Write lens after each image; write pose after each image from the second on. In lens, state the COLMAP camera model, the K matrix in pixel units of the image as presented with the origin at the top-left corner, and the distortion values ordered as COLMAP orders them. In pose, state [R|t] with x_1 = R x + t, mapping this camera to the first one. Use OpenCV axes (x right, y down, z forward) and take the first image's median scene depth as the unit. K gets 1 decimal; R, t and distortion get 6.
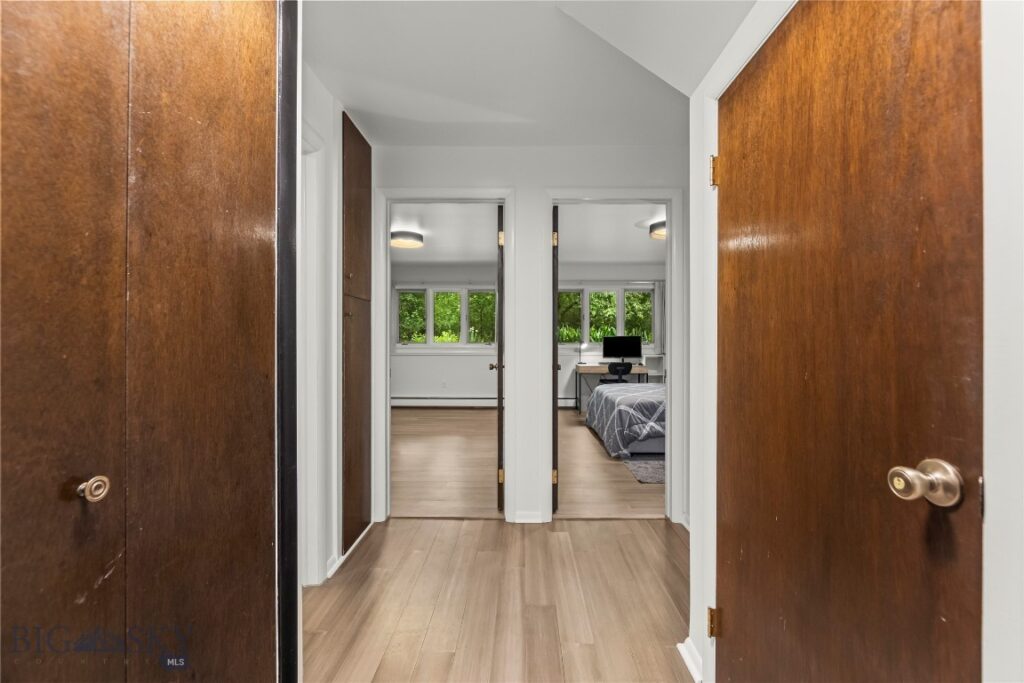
lens RADIAL K [[416.6, 0, 510.4], [0, 416.6, 342.0], [0, 0, 1]] dist [-0.002225, 0.000242]
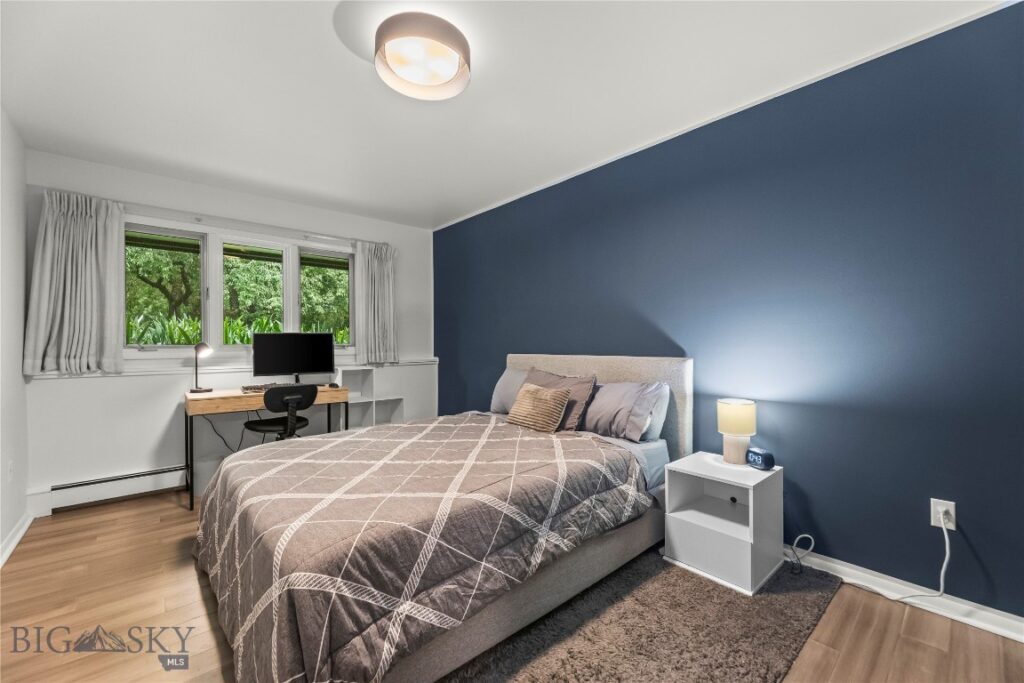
lens RADIAL K [[416.6, 0, 529.2], [0, 416.6, 341.4], [0, 0, 1]] dist [-0.002225, 0.000242]
pose [[0.713064, -0.004976, 0.701081, 0.110057], [0.008251, 0.999965, -0.001295, -0.000568], [-0.701050, 0.006707, 0.713080, 0.417046]]
